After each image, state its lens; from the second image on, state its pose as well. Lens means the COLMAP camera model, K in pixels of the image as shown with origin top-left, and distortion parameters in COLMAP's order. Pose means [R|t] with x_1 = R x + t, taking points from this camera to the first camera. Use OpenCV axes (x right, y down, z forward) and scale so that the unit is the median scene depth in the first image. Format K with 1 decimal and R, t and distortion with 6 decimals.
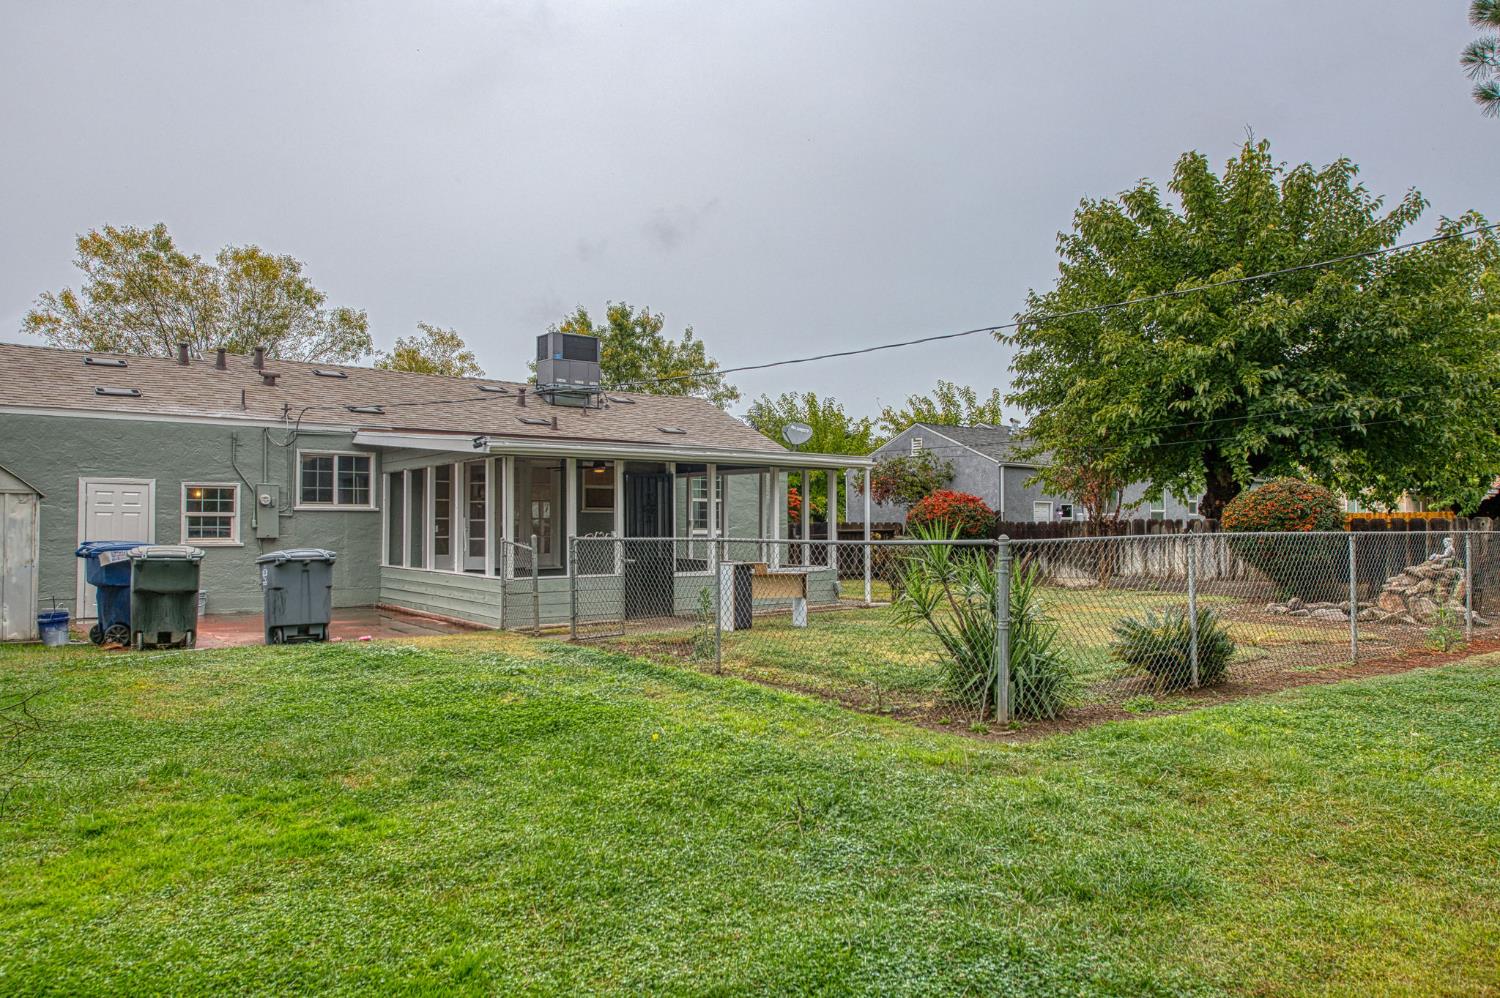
lens RADIAL K [[1018.5, 0, 759.1], [0, 1018.5, 522.2], [0, 0, 1]] dist [0.007841, 0.003628]
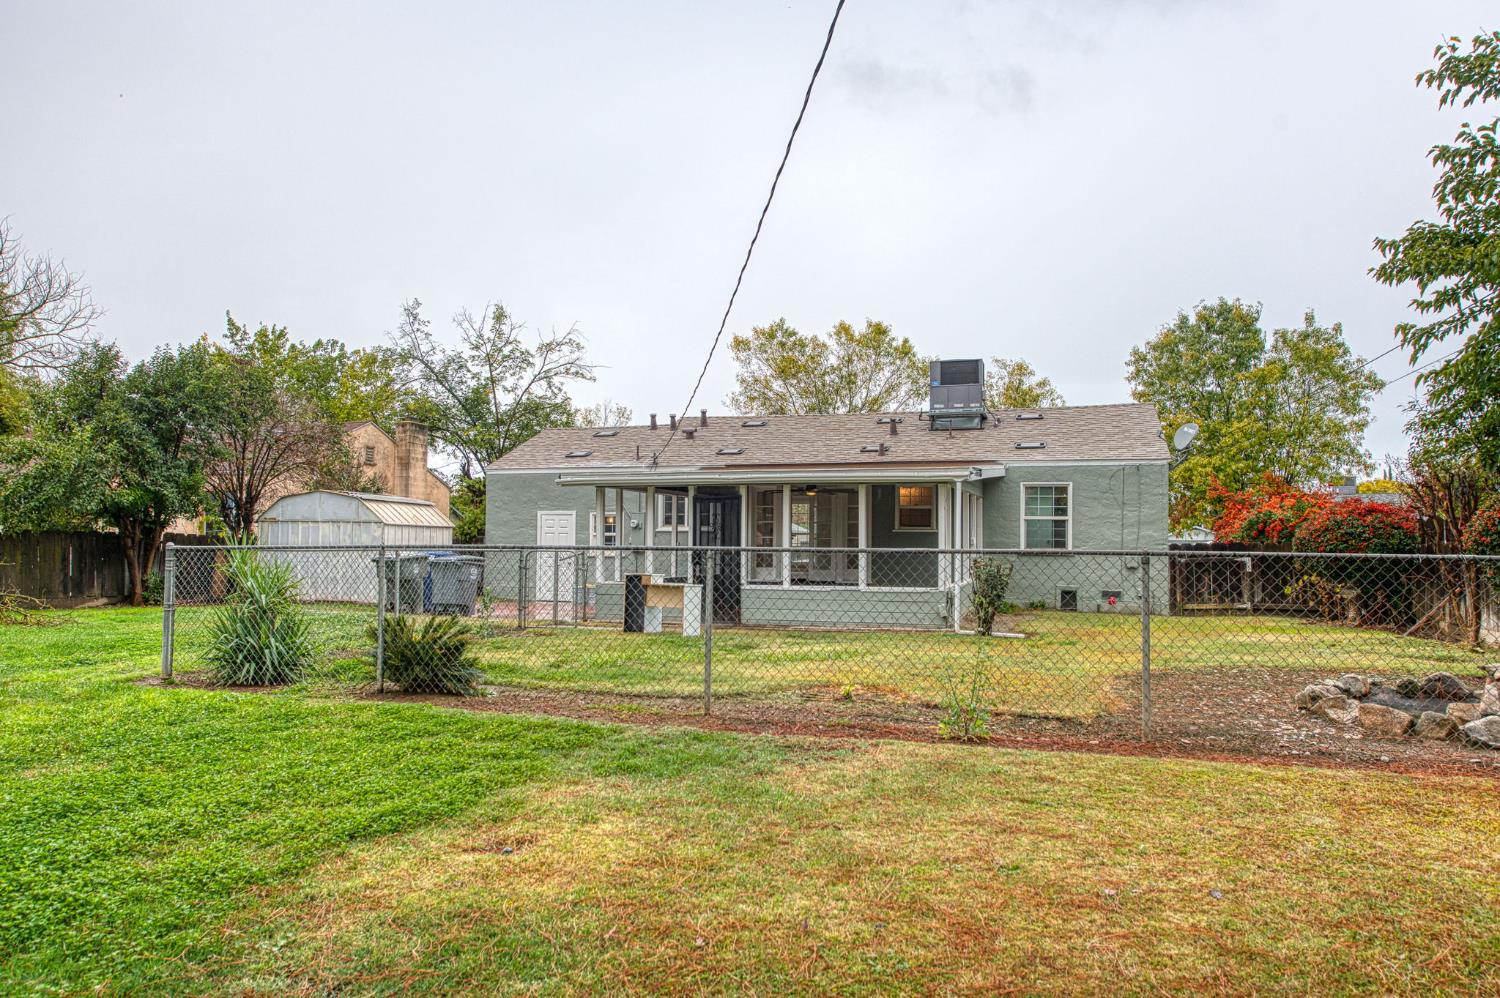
lens RADIAL K [[1018.5, 0, 766.1], [0, 1018.5, 504.6], [0, 0, 1]] dist [0.007841, 0.003628]
pose [[0.579569, -0.027787, -0.814449, 0.669121], [-0.005713, 0.999255, -0.038158, 0.003666], [0.814903, 0.026768, 0.578979, 0.303644]]
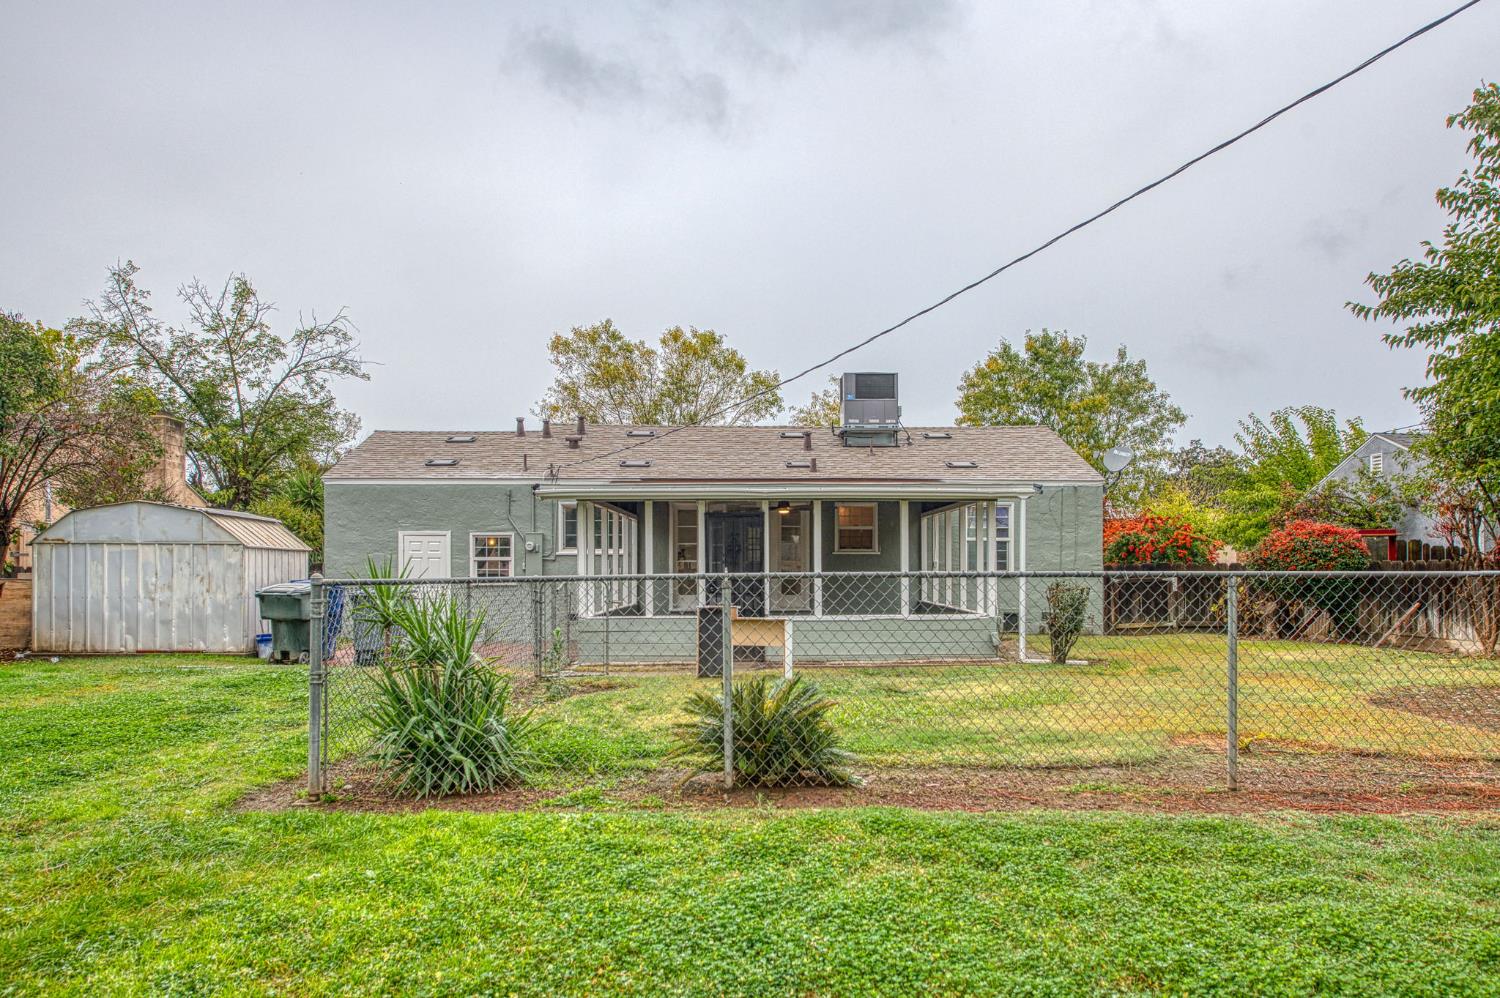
lens RADIAL K [[1018.5, 0, 773.1], [0, 1018.5, 556.5], [0, 0, 1]] dist [0.007841, 0.003628]
pose [[0.817491, -0.008968, -0.575871, 0.375057], [0.003400, 0.999936, -0.010746, 0.003111], [0.575931, 0.006826, 0.817470, 0.178581]]
